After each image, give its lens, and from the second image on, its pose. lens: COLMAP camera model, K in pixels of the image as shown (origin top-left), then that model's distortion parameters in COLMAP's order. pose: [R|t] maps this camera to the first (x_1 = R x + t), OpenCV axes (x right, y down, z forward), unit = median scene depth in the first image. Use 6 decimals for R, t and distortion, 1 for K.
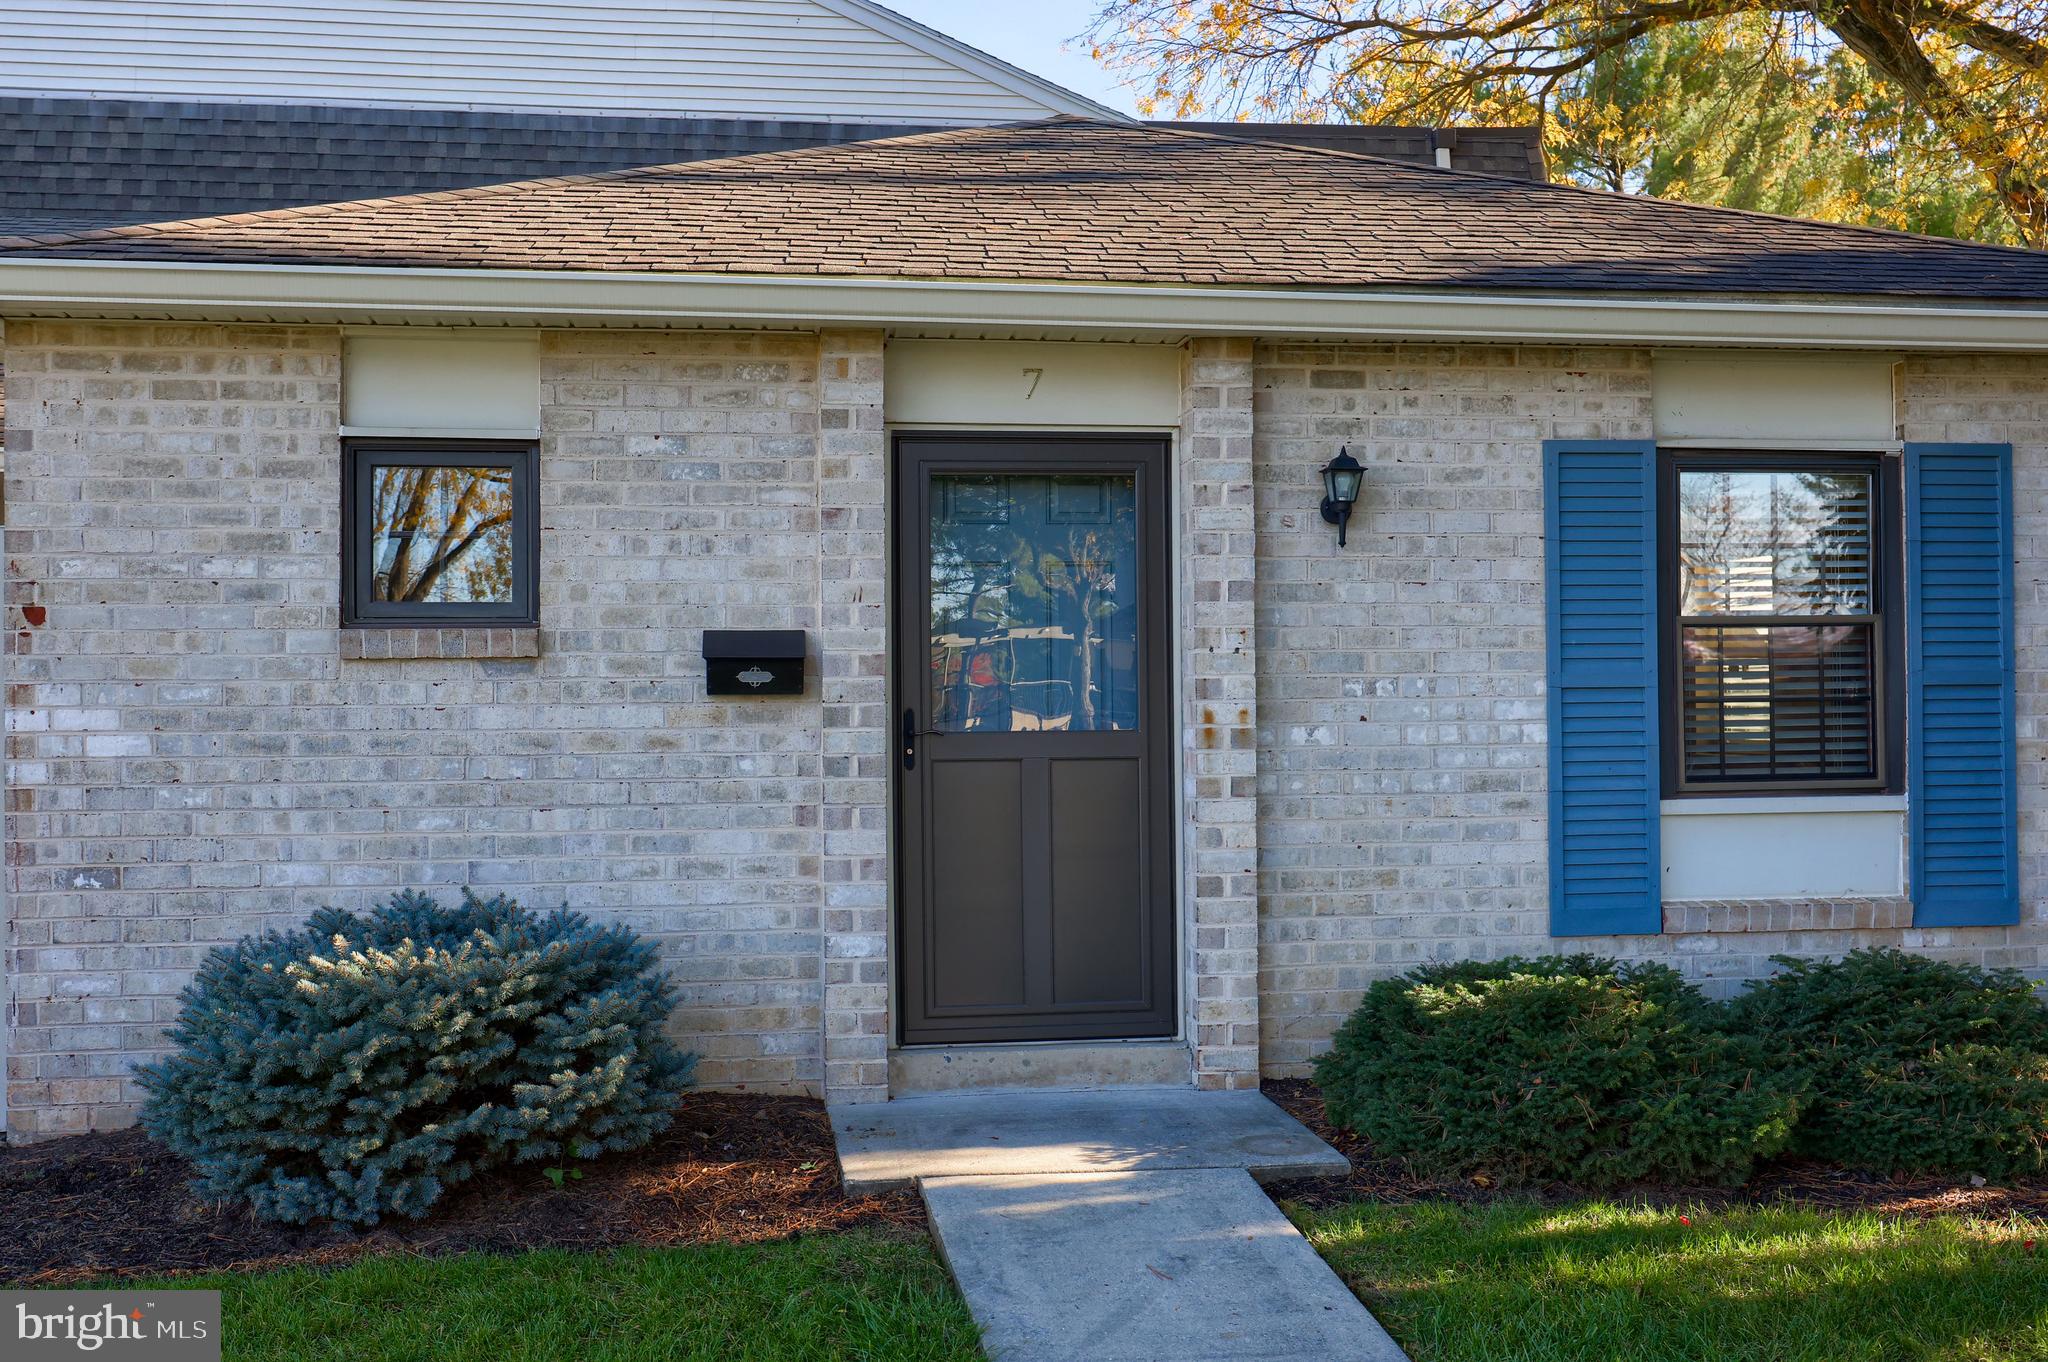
lens RADIAL K [[2057.1, 0, 1023.2], [0, 2057.1, 669.7], [0, 0, 1]] dist [0.000348, 0.000000]
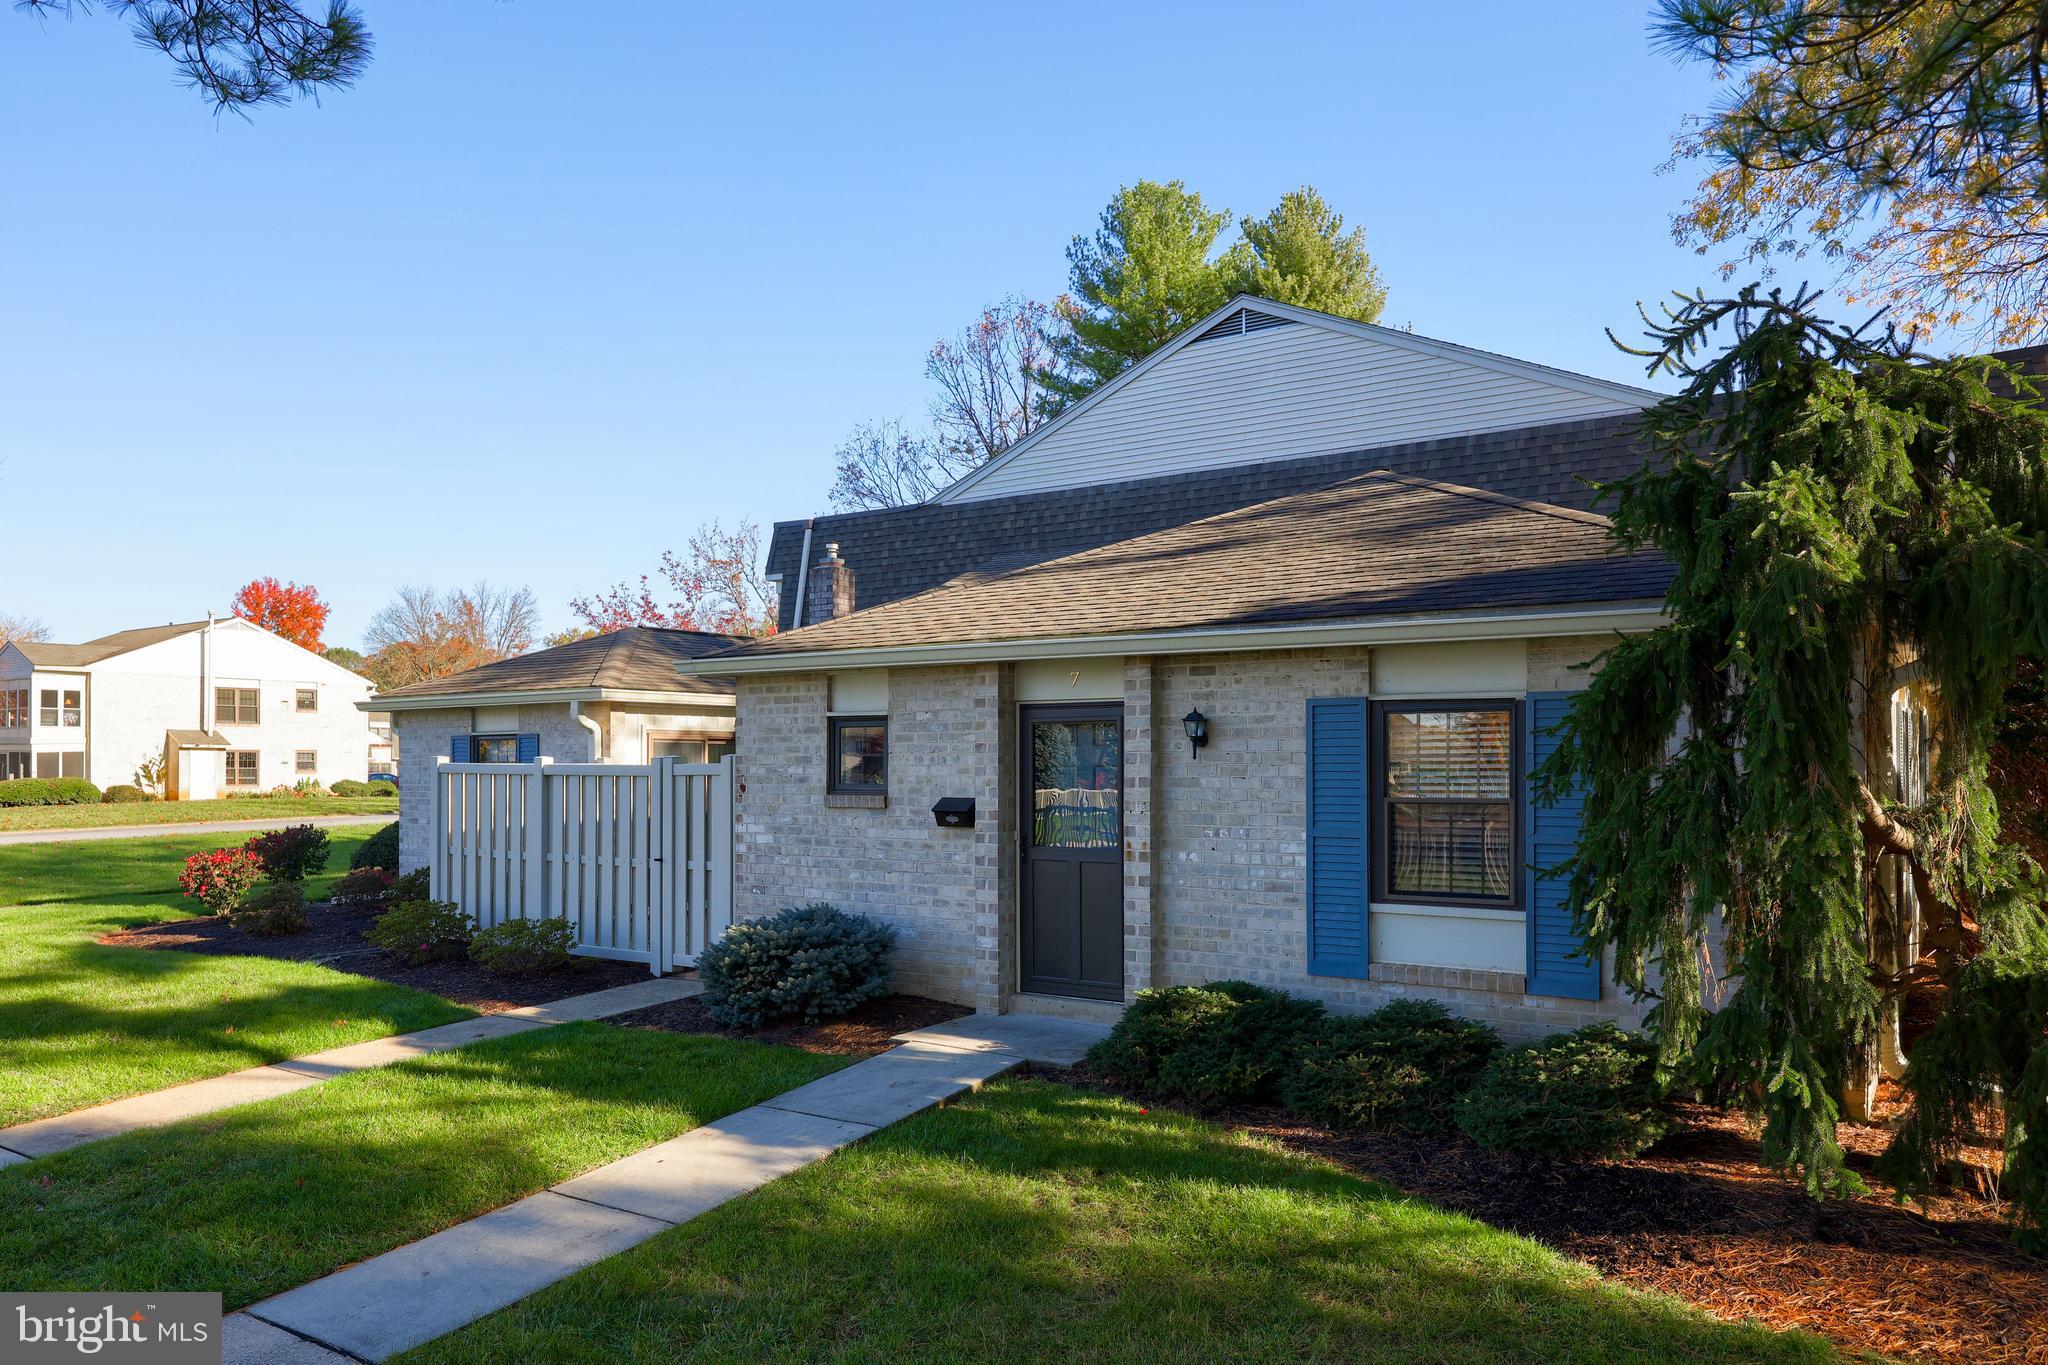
lens RADIAL K [[1390.1, 0, 1007.7], [0, 1390.1, 749.6], [0, 0, 1]] dist [0.012039, -0.000599]
pose [[0.739783, -0.001656, -0.672844, 0.922313], [0.005541, 0.999978, 0.003631, -0.076574], [0.672823, -0.006415, 0.739776, -0.082553]]
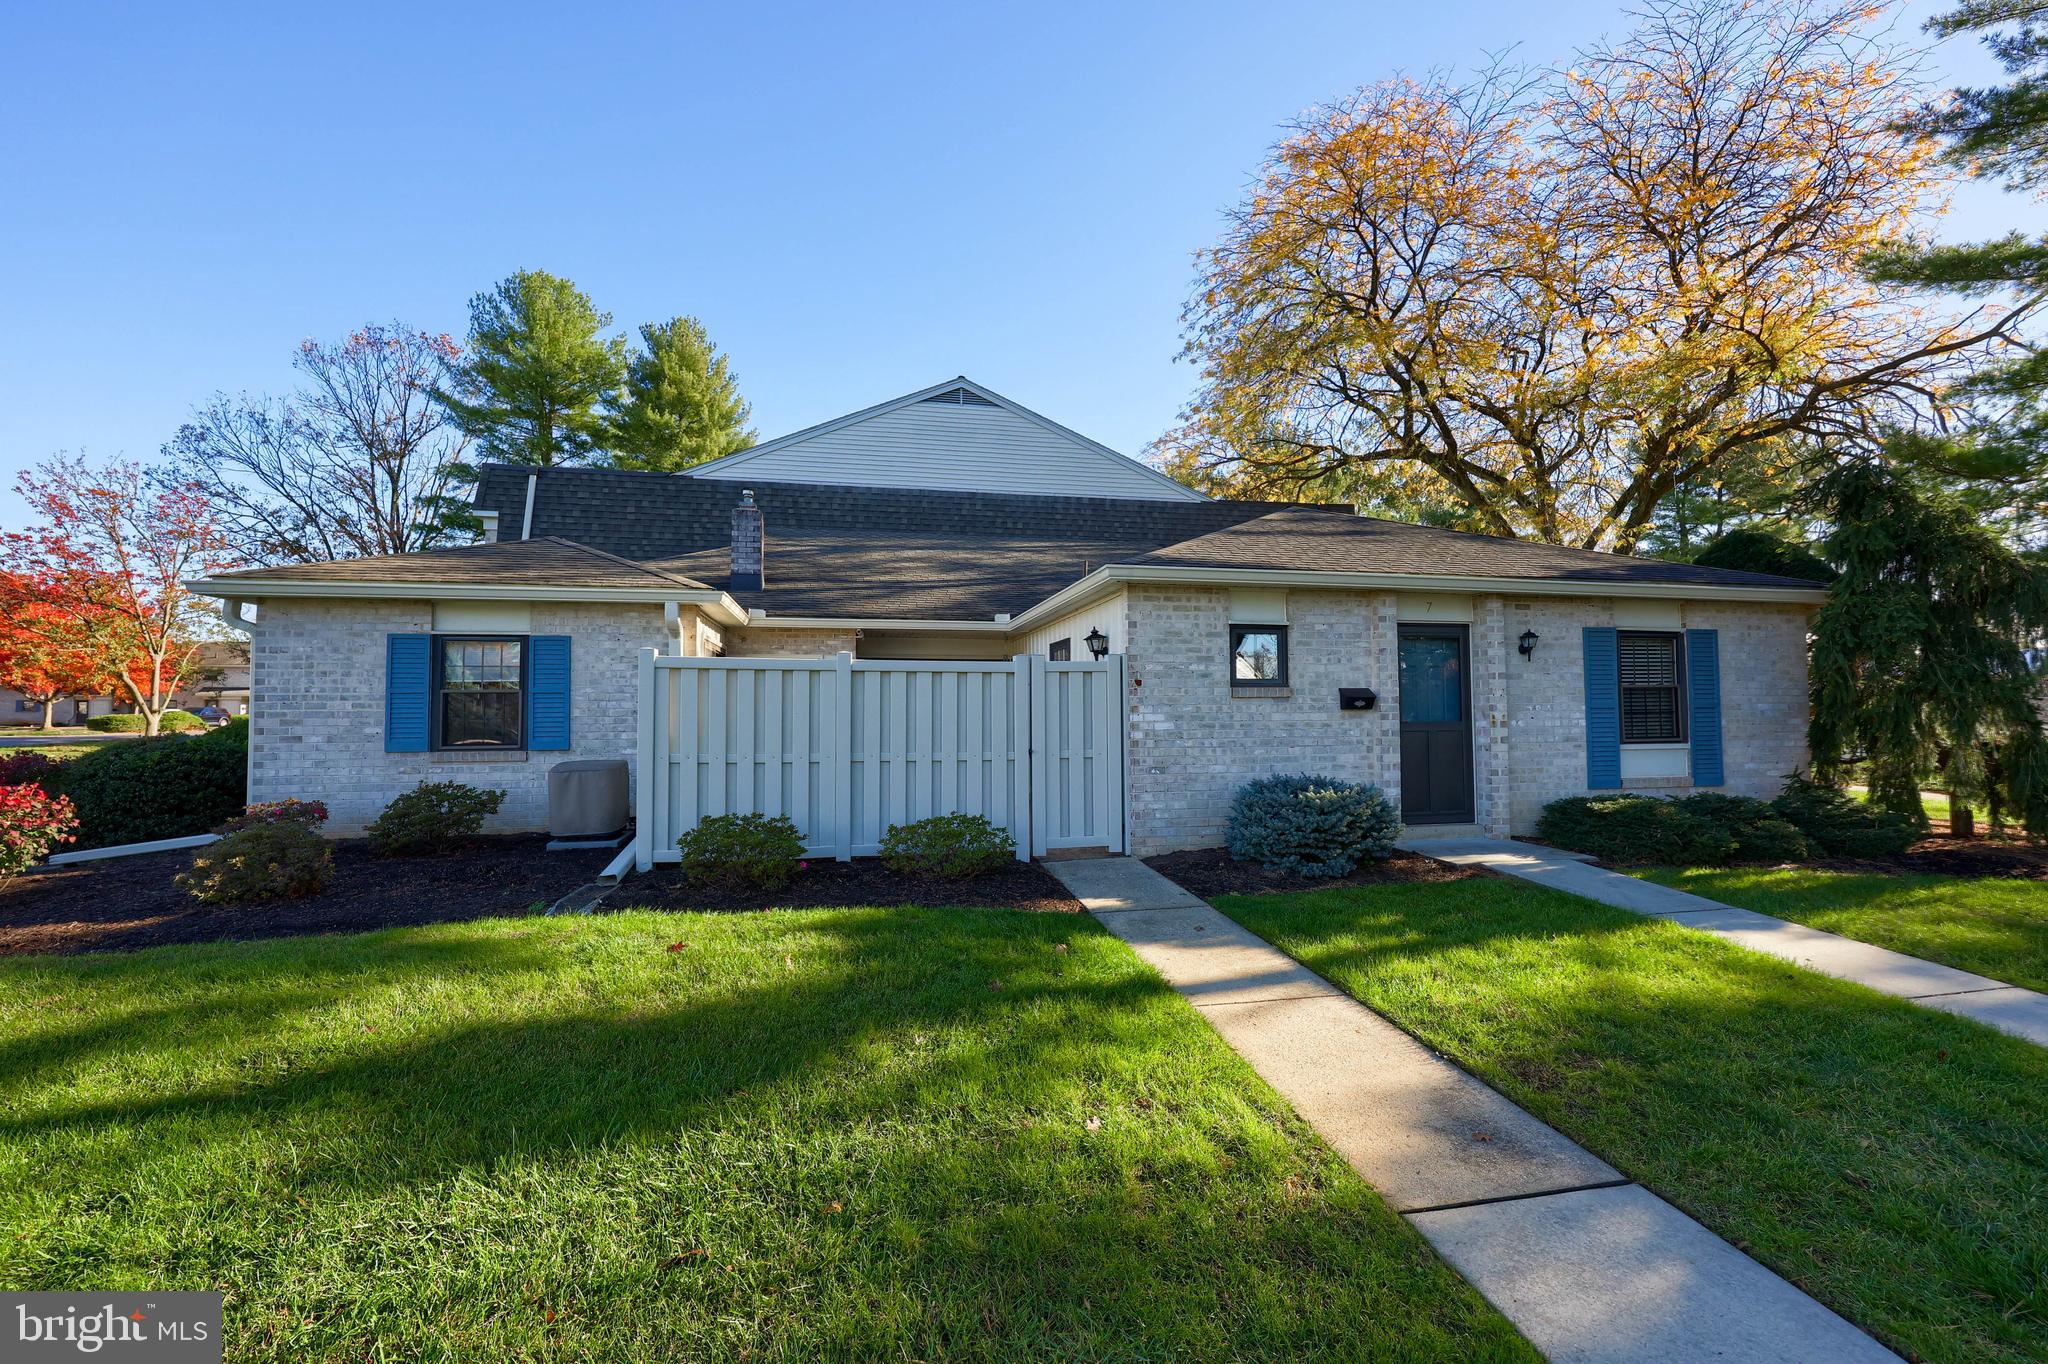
lens RADIAL K [[837.0, 0, 1021.8], [0, 837.0, 678.8], [0, 0, 1]] dist [-0.000081, -0.000033]
pose [[0.997715, 0.004380, 0.067421, -0.700996], [-0.002513, 0.999612, -0.027756, 0.002290], [-0.067517, 0.027523, 0.997338, -0.199554]]
